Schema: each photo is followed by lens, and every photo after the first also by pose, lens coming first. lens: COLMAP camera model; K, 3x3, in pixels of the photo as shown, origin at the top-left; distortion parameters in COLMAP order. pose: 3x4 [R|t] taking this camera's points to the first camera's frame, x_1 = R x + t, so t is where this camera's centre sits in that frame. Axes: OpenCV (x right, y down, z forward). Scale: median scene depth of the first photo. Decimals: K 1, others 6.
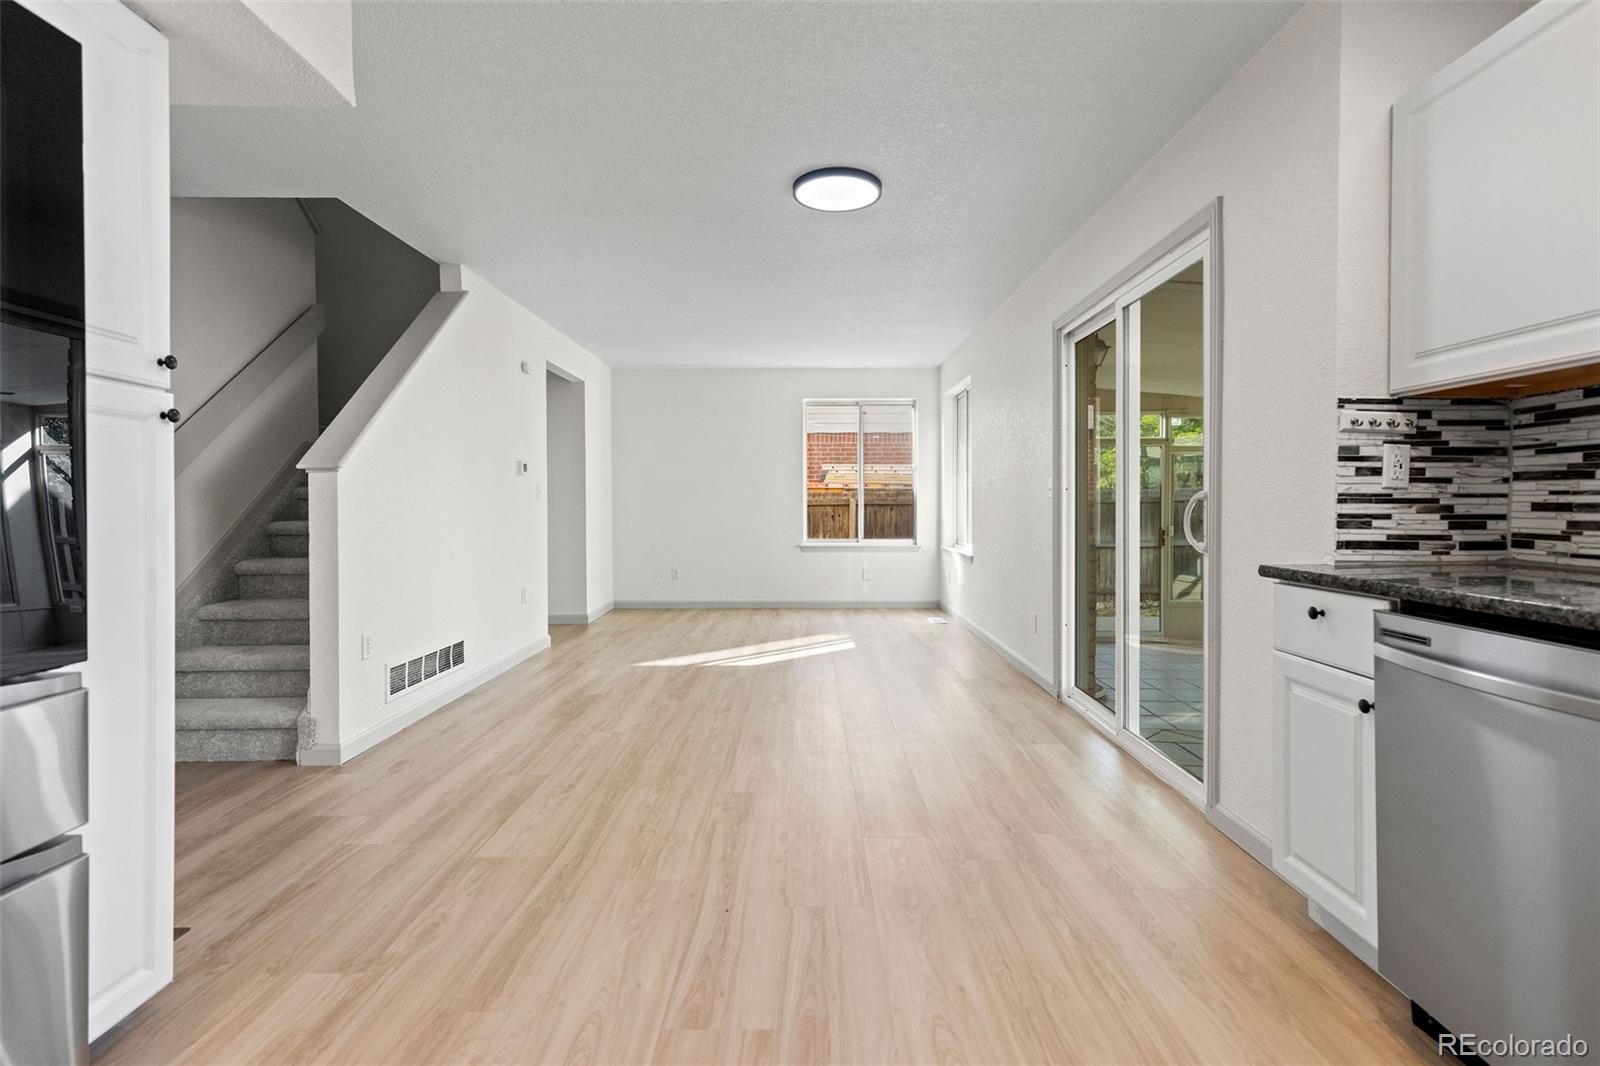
lens RADIAL K [[733.2, 0, 793.9], [0, 733.2, 508.9], [0, 0, 1]] dist [0.005882, 0.000447]
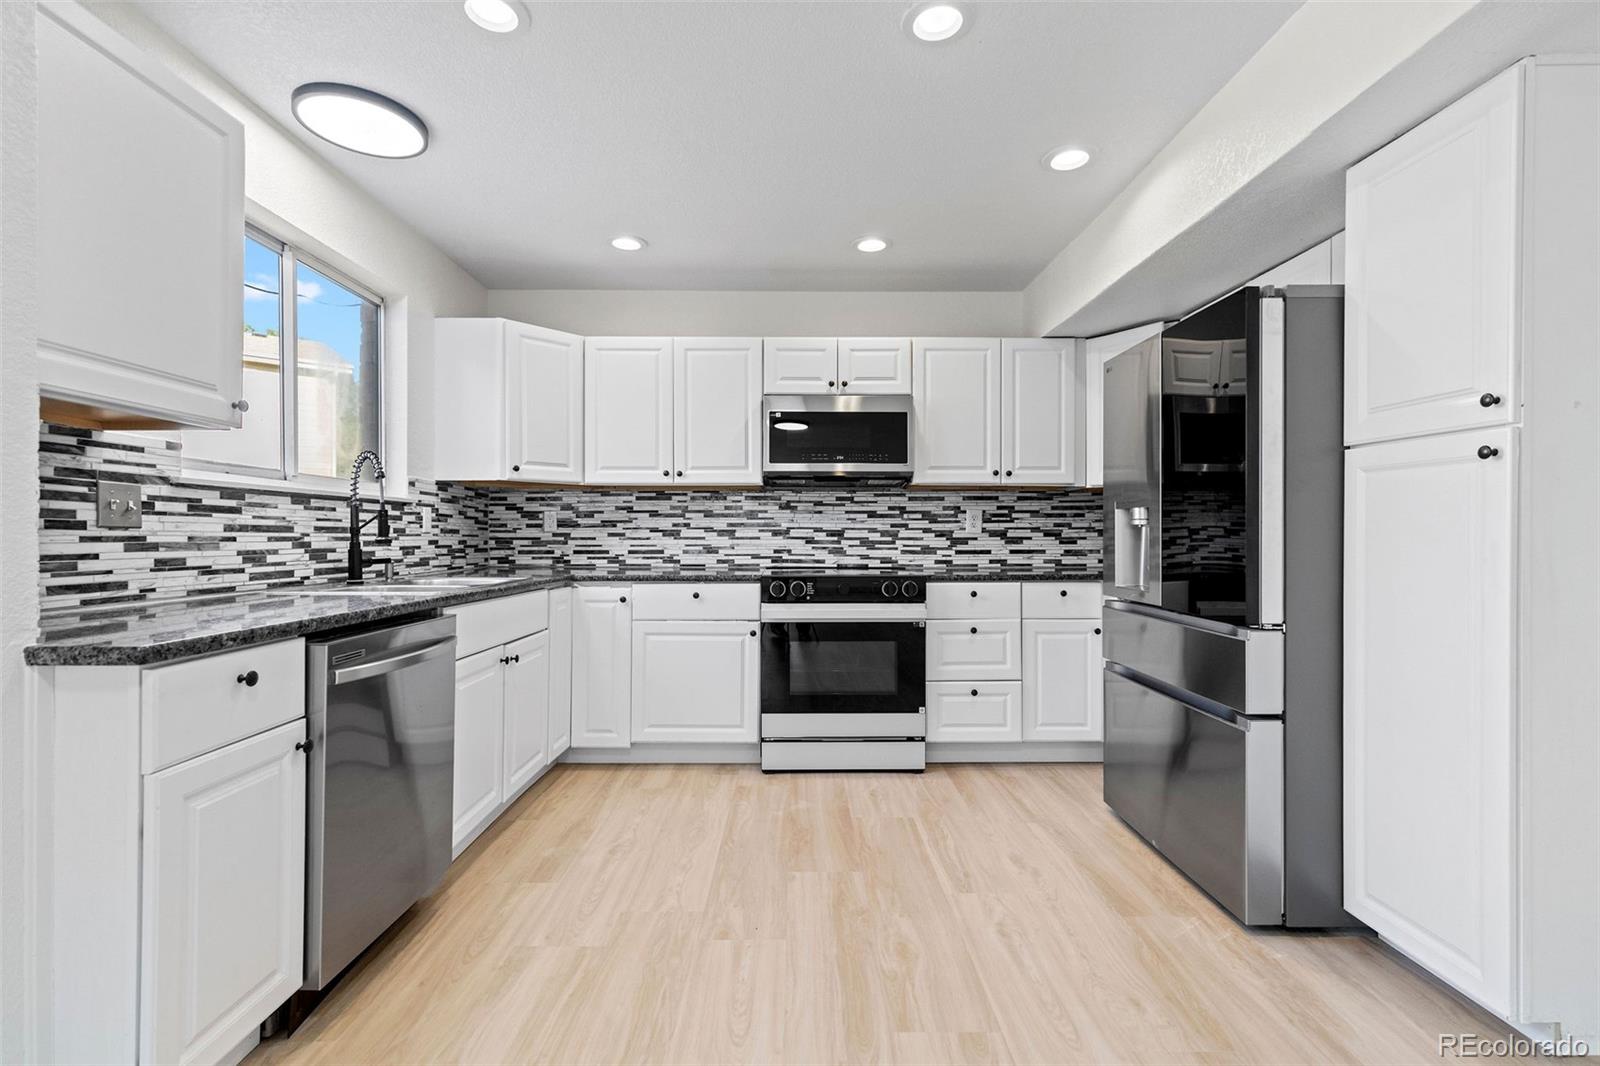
lens RADIAL K [[733.2, 0, 789.6], [0, 733.2, 527.7], [0, 0, 1]] dist [0.005882, 0.000447]
pose [[-0.999941, 0.004039, -0.010061, 0.063457], [0.004073, 0.999986, -0.003401, -0.010951], [0.010047, -0.003442, -0.999944, 0.968933]]
